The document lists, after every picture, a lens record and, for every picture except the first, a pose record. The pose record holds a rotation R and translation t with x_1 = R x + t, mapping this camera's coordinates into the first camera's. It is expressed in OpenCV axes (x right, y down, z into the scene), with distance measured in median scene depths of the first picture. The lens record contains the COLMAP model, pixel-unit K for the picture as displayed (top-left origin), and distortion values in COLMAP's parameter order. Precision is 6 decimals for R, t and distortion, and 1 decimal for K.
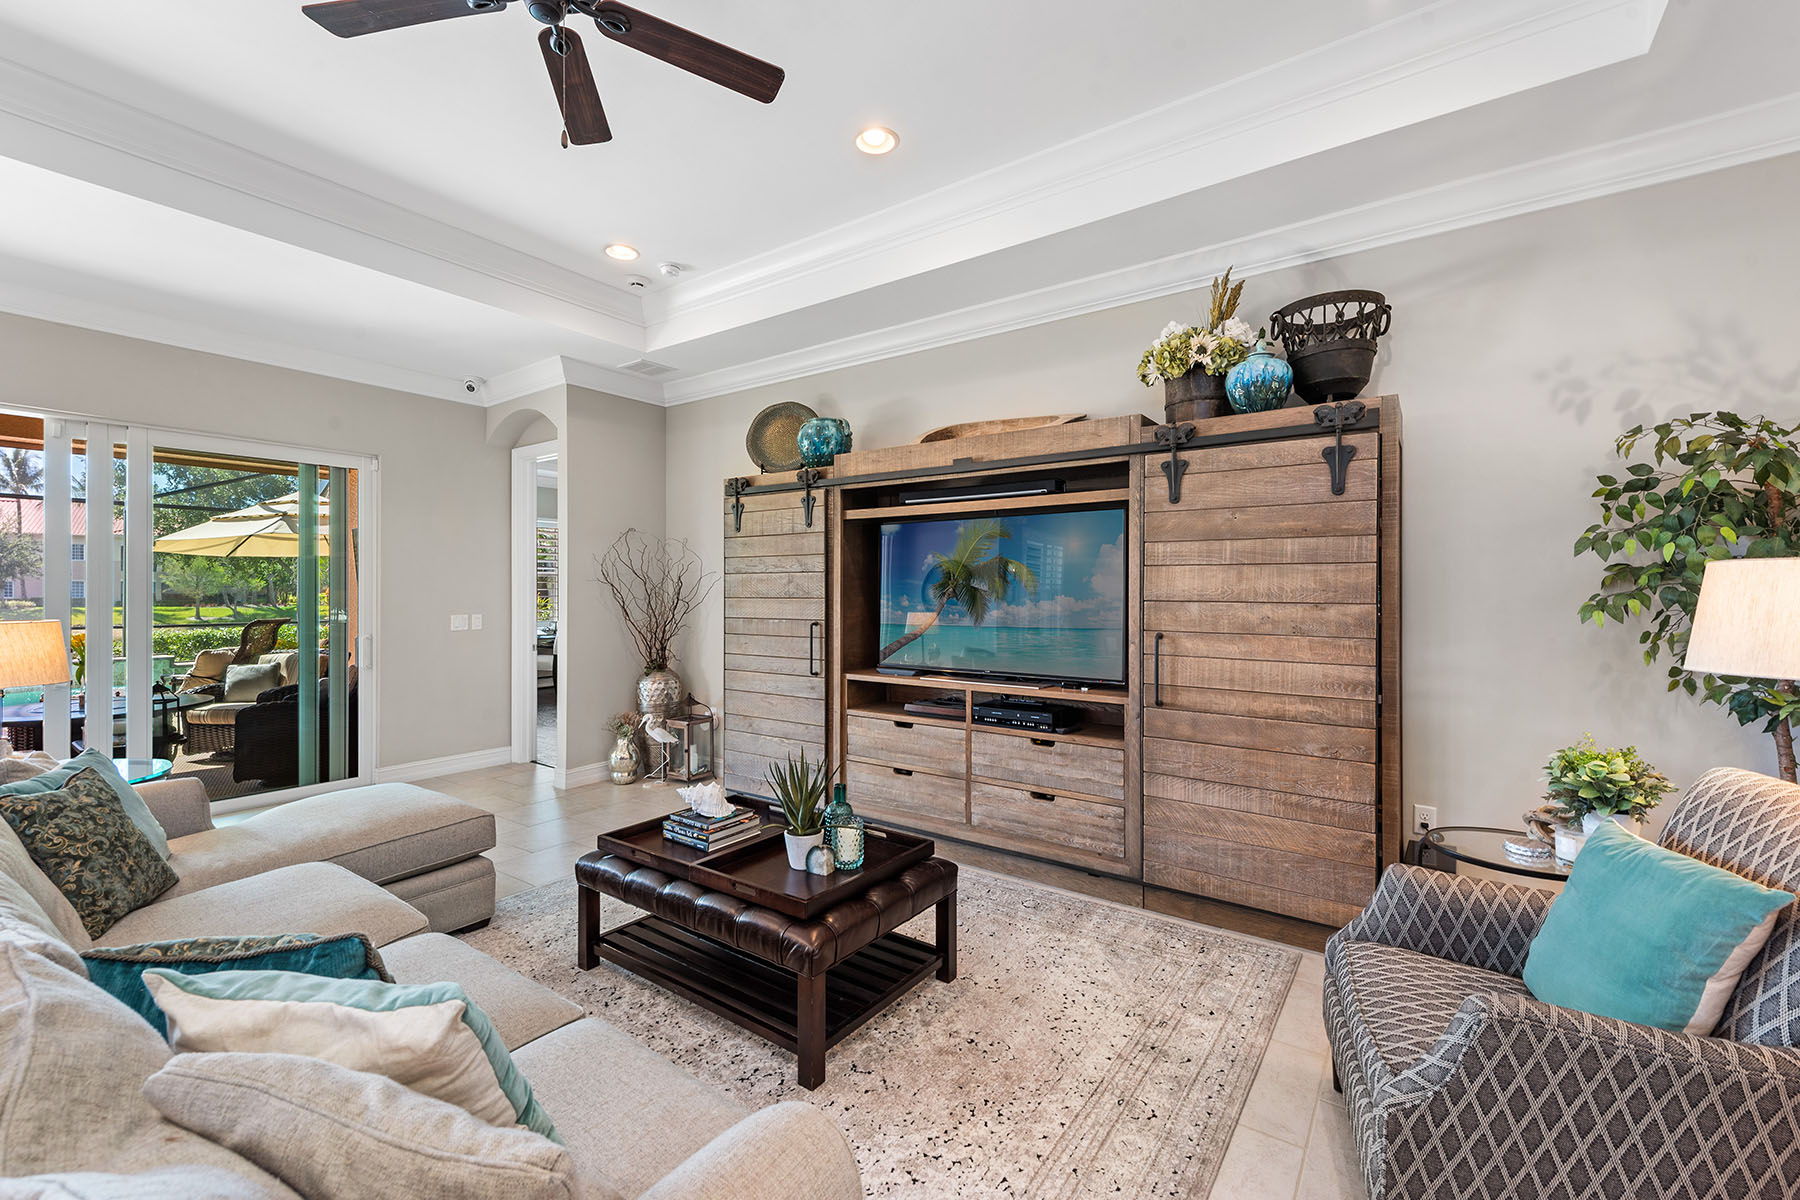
lens RADIAL K [[754.4, 0, 895.5], [0, 754.4, 589.2], [0, 0, 1]] dist [0.010756, -0.002401]
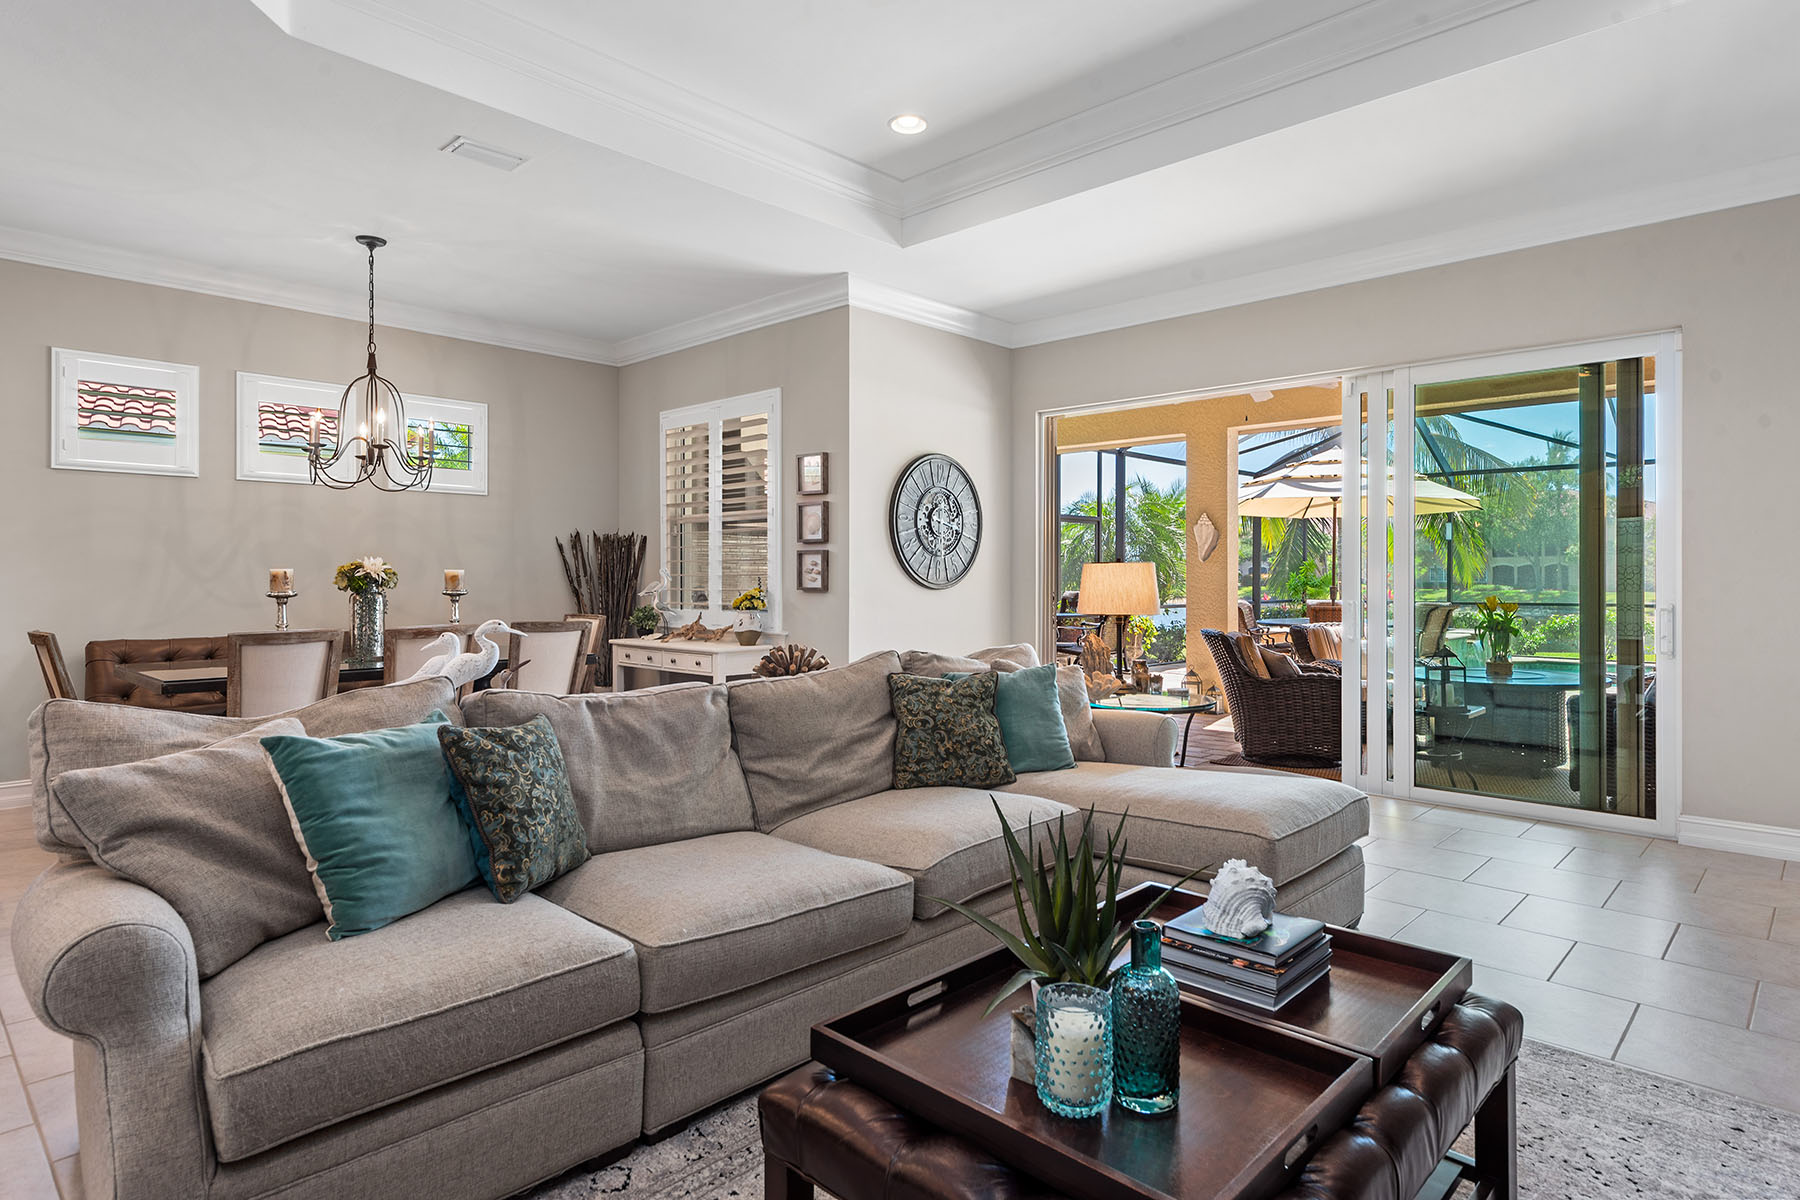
lens RADIAL K [[1020.4, 0, 902.9], [0, 1020.4, 586.1], [0, 0, 1]] dist [0.003369, 0.000538]
pose [[-0.120303, 0.018999, -0.992555, 0.378818], [-0.012375, 0.999710, 0.020636, 0.049487], [0.992660, 0.014765, -0.120033, 0.723888]]
